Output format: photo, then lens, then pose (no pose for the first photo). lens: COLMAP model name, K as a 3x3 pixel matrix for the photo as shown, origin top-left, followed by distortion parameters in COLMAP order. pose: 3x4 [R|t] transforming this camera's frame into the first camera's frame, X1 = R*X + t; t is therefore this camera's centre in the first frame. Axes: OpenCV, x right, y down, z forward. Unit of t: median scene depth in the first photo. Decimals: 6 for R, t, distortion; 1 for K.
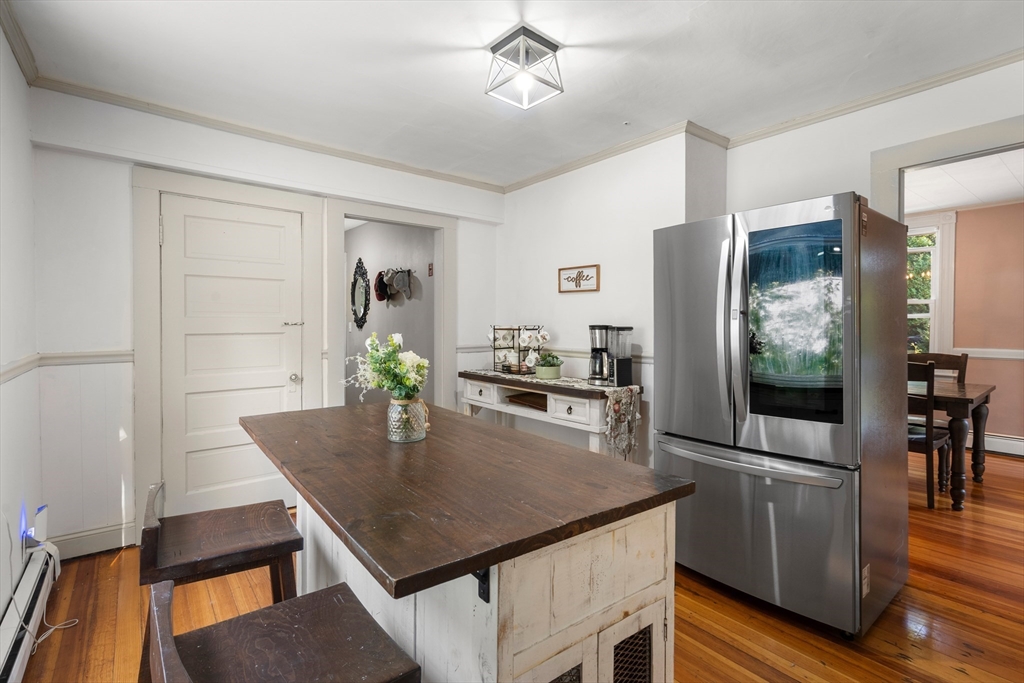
lens RADIAL K [[477.8, 0, 514.4], [0, 477.8, 335.9], [0, 0, 1]] dist [0.000120, 0.000146]
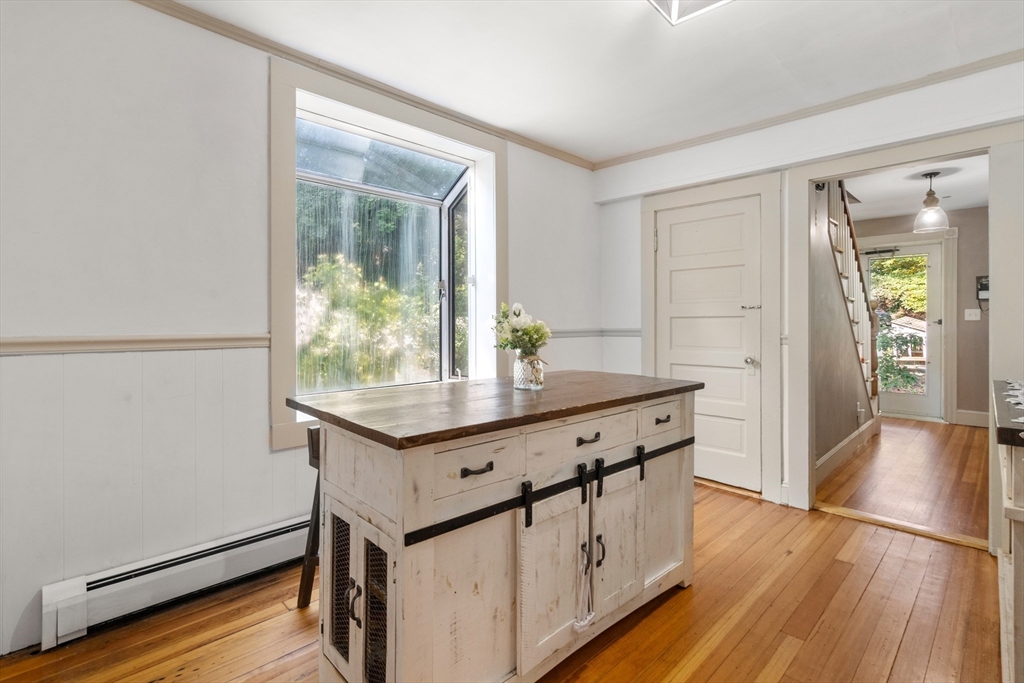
lens RADIAL K [[477.8, 0, 514.4], [0, 477.8, 335.9], [0, 0, 1]] dist [0.000120, 0.000146]
pose [[0.095434, 0.030360, -0.994973, 0.496738], [-0.025686, 0.999277, 0.028028, 0.019660], [0.995104, 0.022882, 0.096144, 0.411719]]
